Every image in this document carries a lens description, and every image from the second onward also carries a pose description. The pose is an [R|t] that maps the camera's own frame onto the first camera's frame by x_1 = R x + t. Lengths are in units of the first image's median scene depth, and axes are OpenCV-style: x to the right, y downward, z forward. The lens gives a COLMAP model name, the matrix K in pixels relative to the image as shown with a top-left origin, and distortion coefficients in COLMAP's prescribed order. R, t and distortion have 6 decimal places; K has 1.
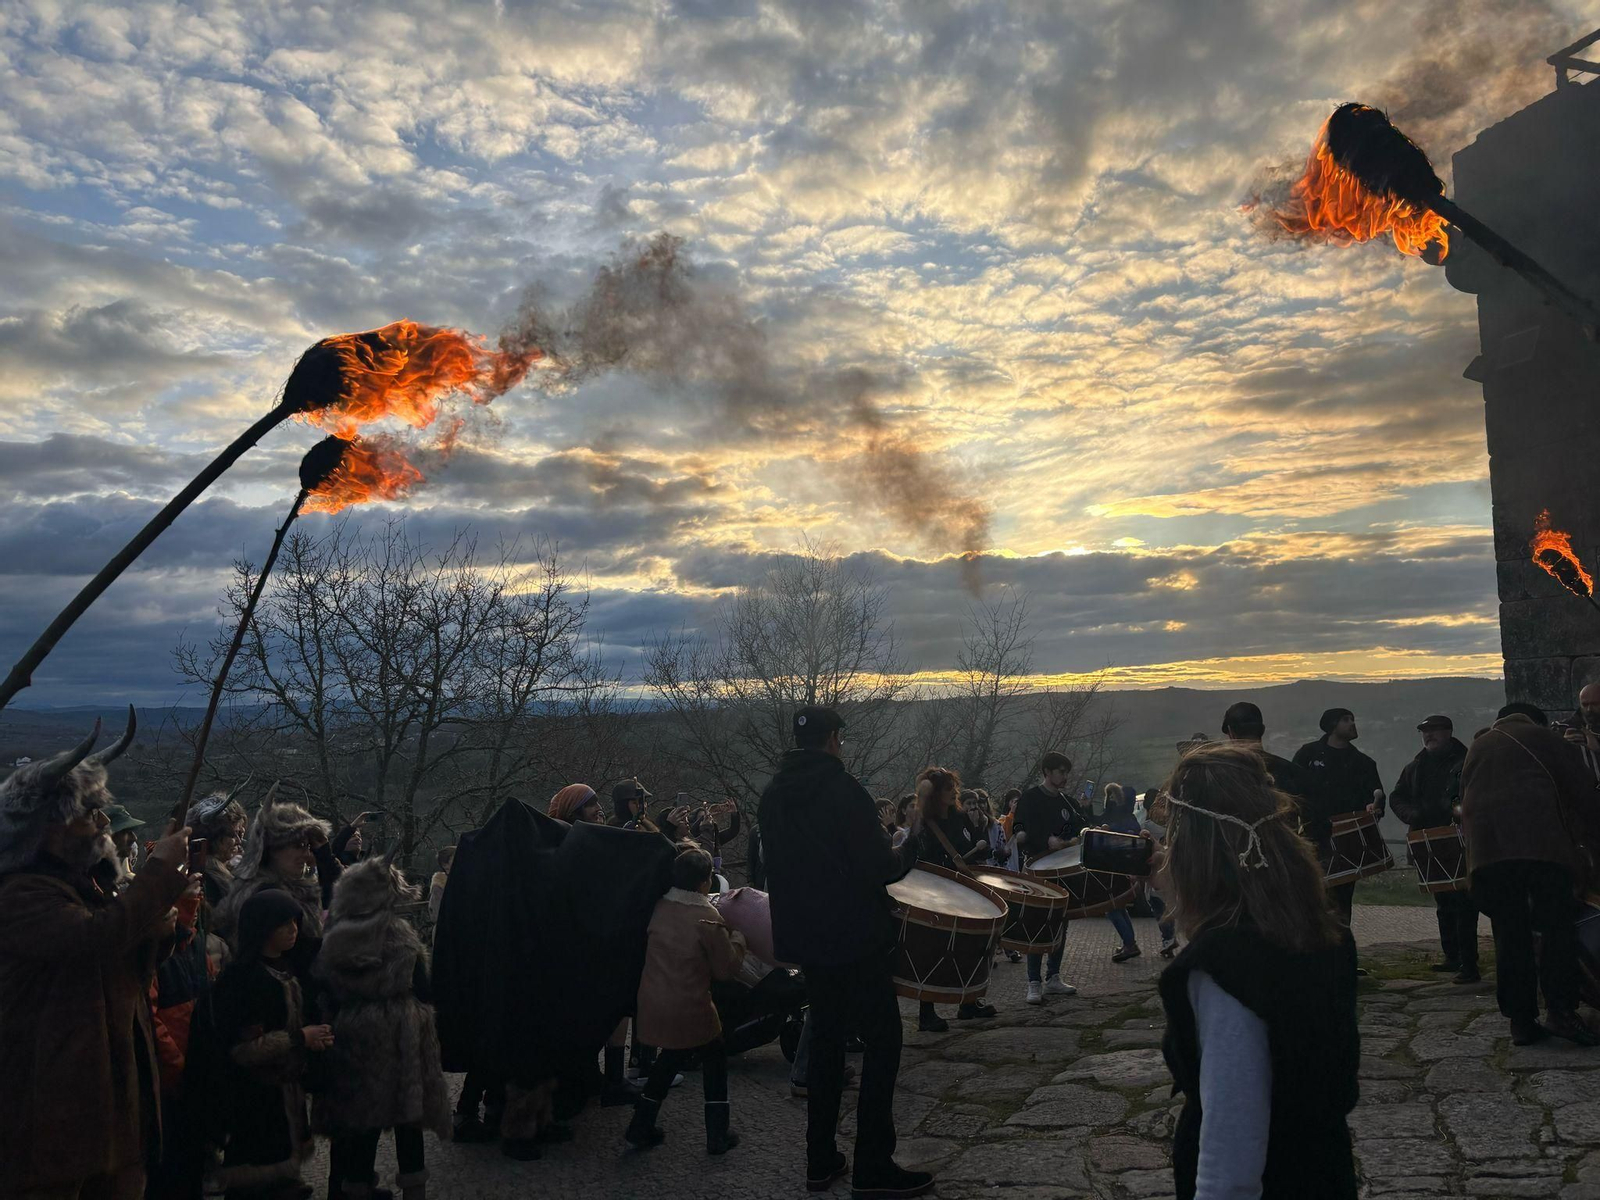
lens RADIAL K [[1217.3, 0, 770.8], [0, 1217.3, 606.9], [0, 0, 1]] dist [0.033107, -0.034105]
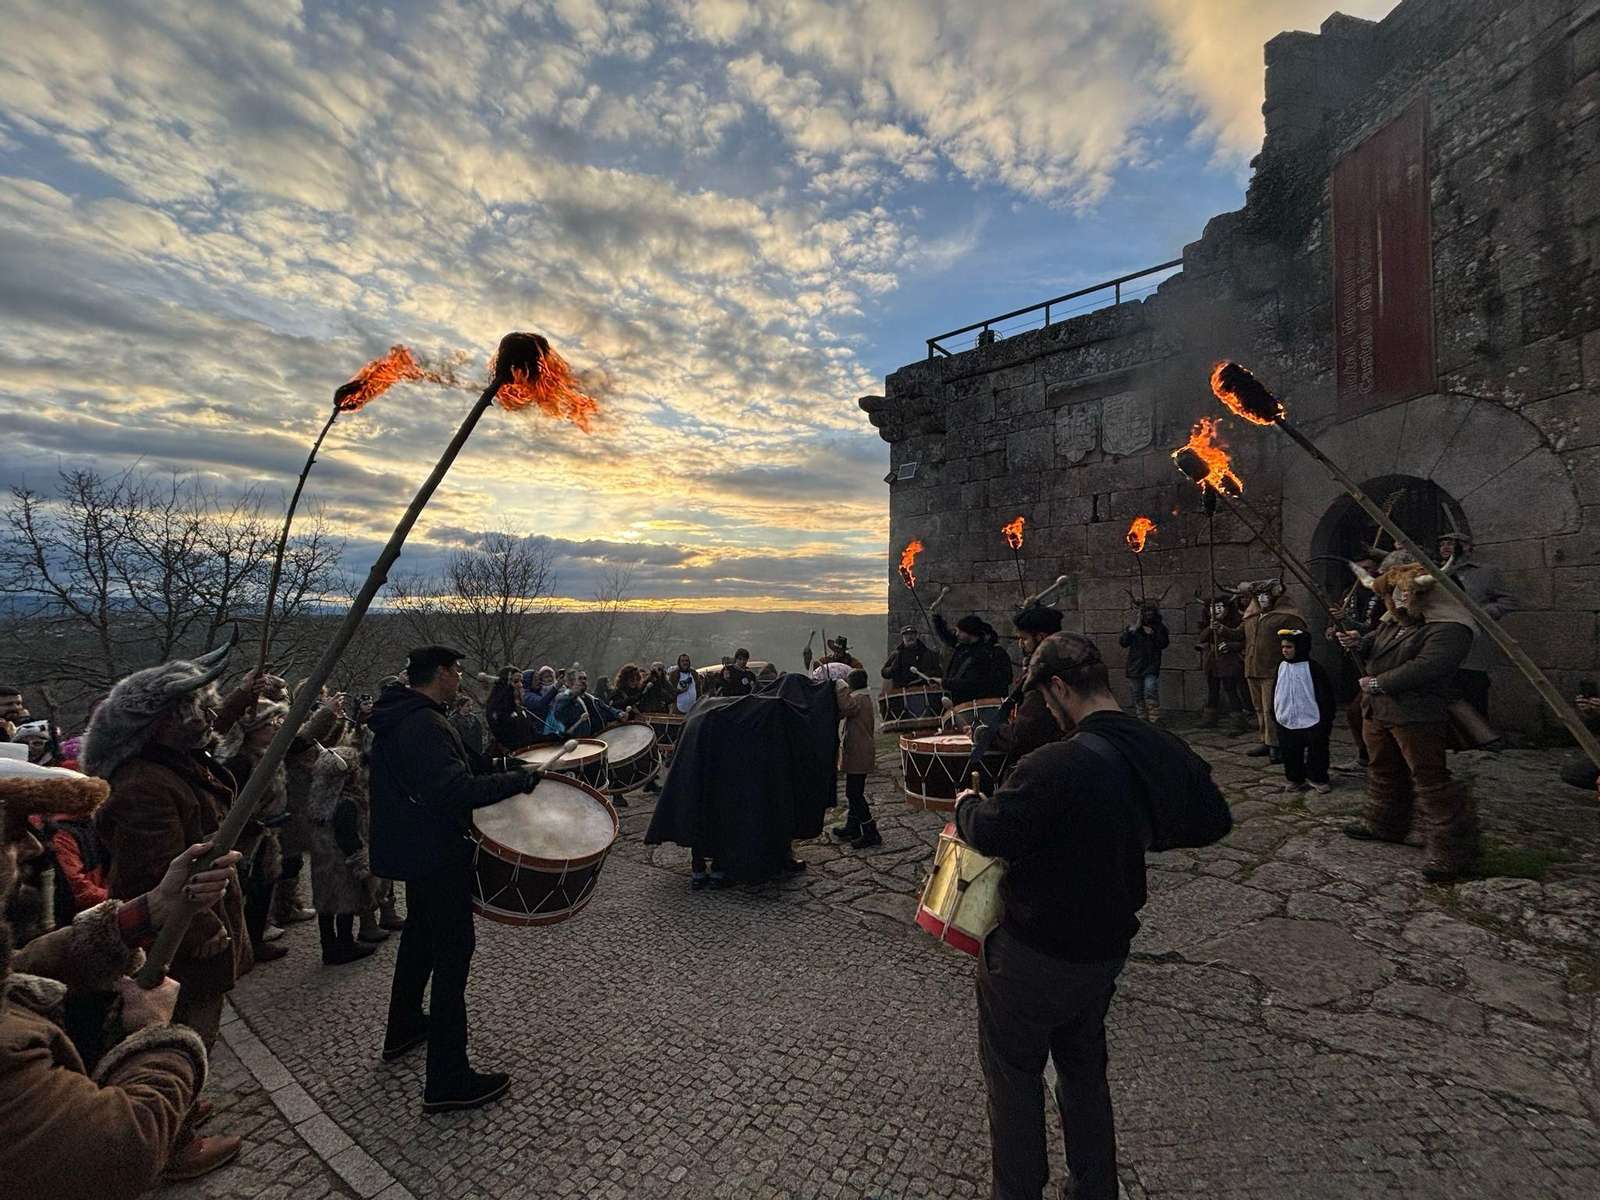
lens RADIAL K [[647.8, 0, 796.8], [0, 647.8, 596.5], [0, 0, 1]] dist [0.006062, -0.003314]
pose [[0.867789, 0.050158, 0.494394, -2.573824], [-0.071599, 0.997132, 0.024512, 0.016728], [-0.491747, -0.056669, 0.868892, 1.079372]]
